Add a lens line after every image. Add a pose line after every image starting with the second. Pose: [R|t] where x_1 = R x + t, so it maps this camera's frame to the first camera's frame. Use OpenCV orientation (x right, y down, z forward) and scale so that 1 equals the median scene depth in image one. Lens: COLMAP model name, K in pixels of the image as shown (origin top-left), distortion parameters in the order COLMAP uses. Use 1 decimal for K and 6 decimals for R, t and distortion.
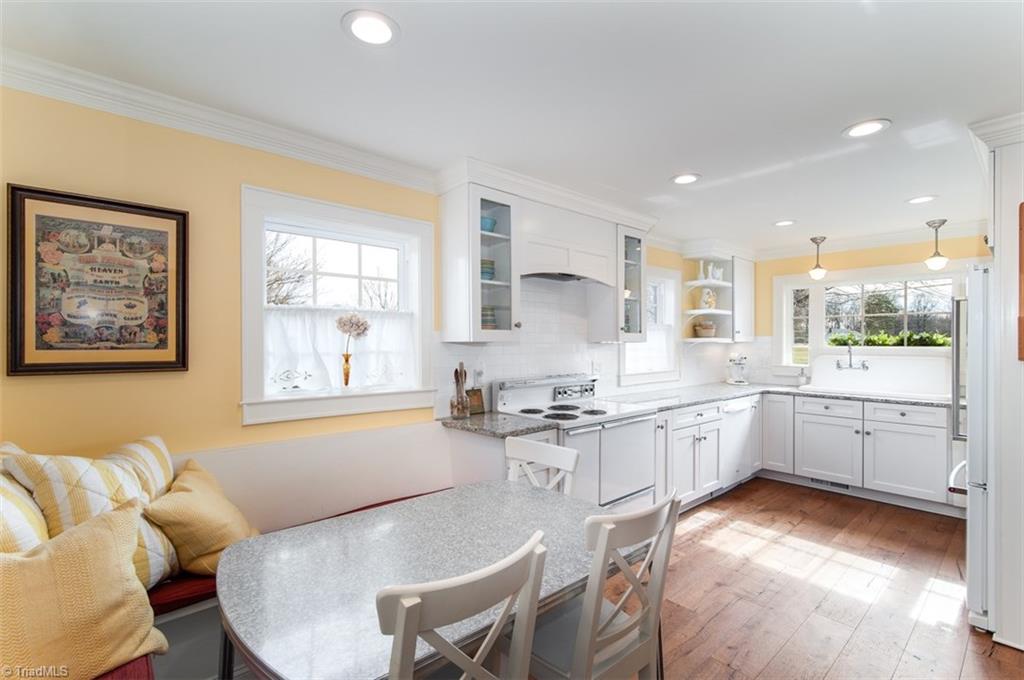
lens RADIAL K [[465.9, 0, 519.1], [0, 465.9, 345.4], [0, 0, 1]] dist [-0.000223, 0.000200]
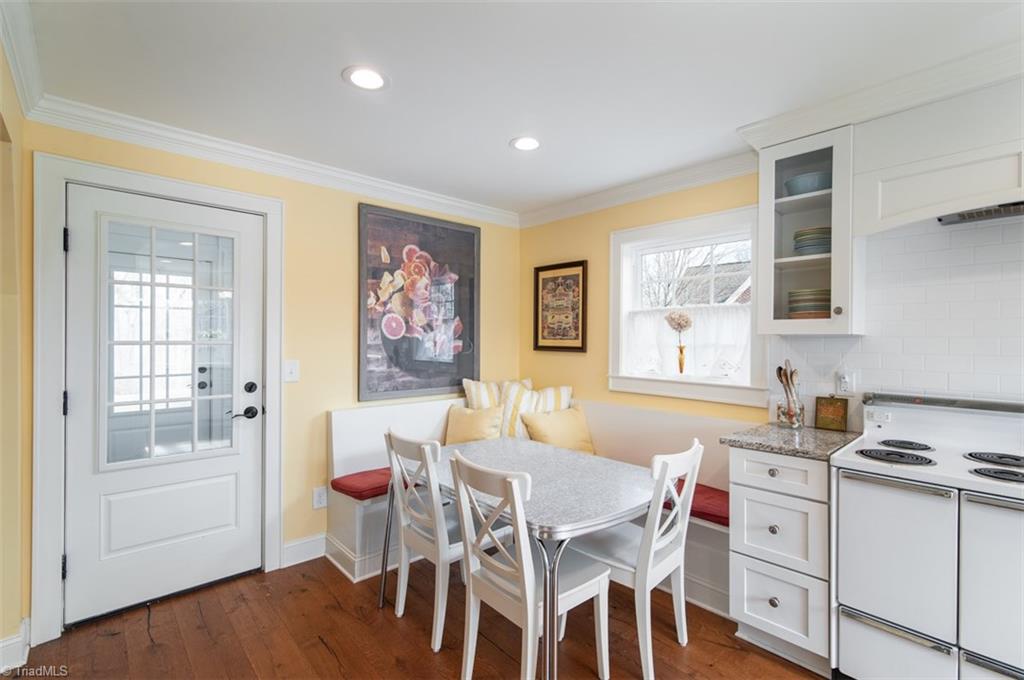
lens RADIAL K [[462.4, 0, 509.0], [0, 462.4, 338.7], [0, 0, 1]] dist [-0.001372, -0.000093]
pose [[0.007811, 0.000248, -0.999969, 0.538289], [-0.011531, 0.999934, 0.000157, 0.003429], [0.999903, 0.011529, 0.007814, 0.385107]]
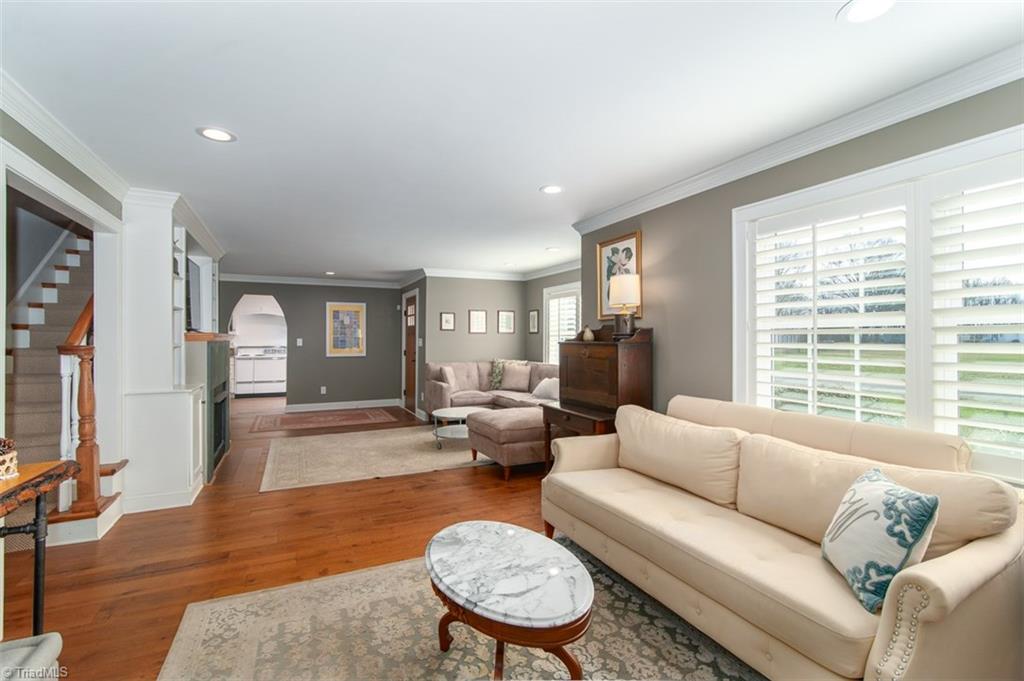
lens RADIAL K [[462.4, 0, 509.0], [0, 462.4, 339.2], [0, 0, 1]] dist [-0.001372, -0.000093]
pose [[0.957791, 0.003925, -0.287439, 2.365737], [-0.005459, 0.999975, -0.004535, 0.024510], [0.287414, 0.005912, 0.957788, -1.396250]]
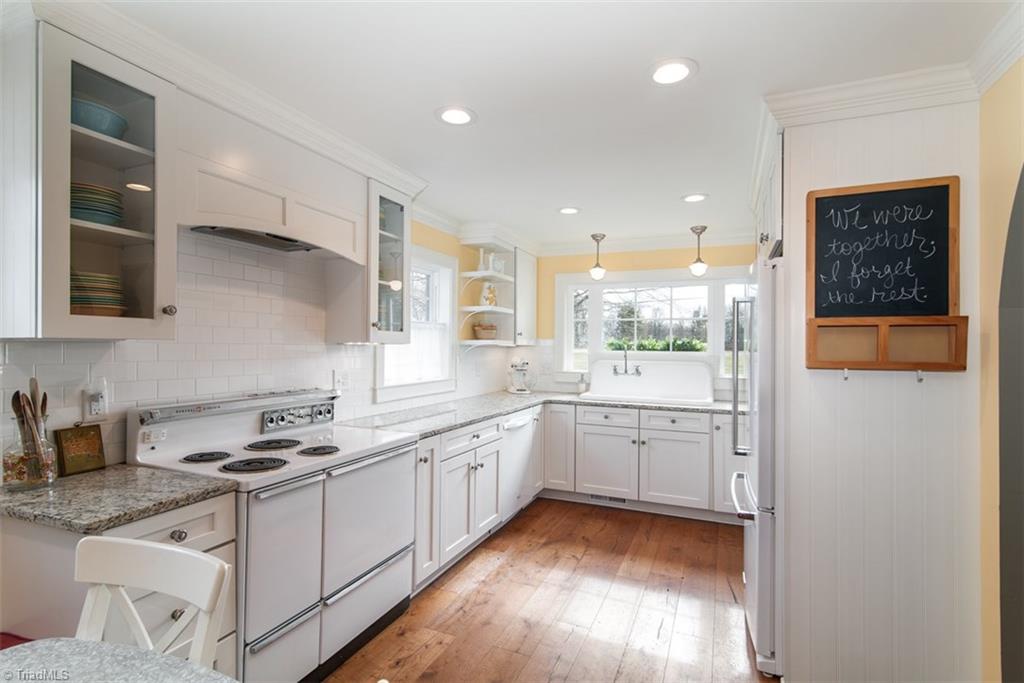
lens RADIAL K [[490.9, 0, 517.3], [0, 490.9, 343.8], [0, 0, 1]] dist [0.011804, 0.000009]
pose [[0.906834, 0.011350, 0.421335, 0.099902], [-0.007391, 0.999912, -0.011029, 0.000227], [-0.421423, 0.006888, 0.906838, 0.216369]]
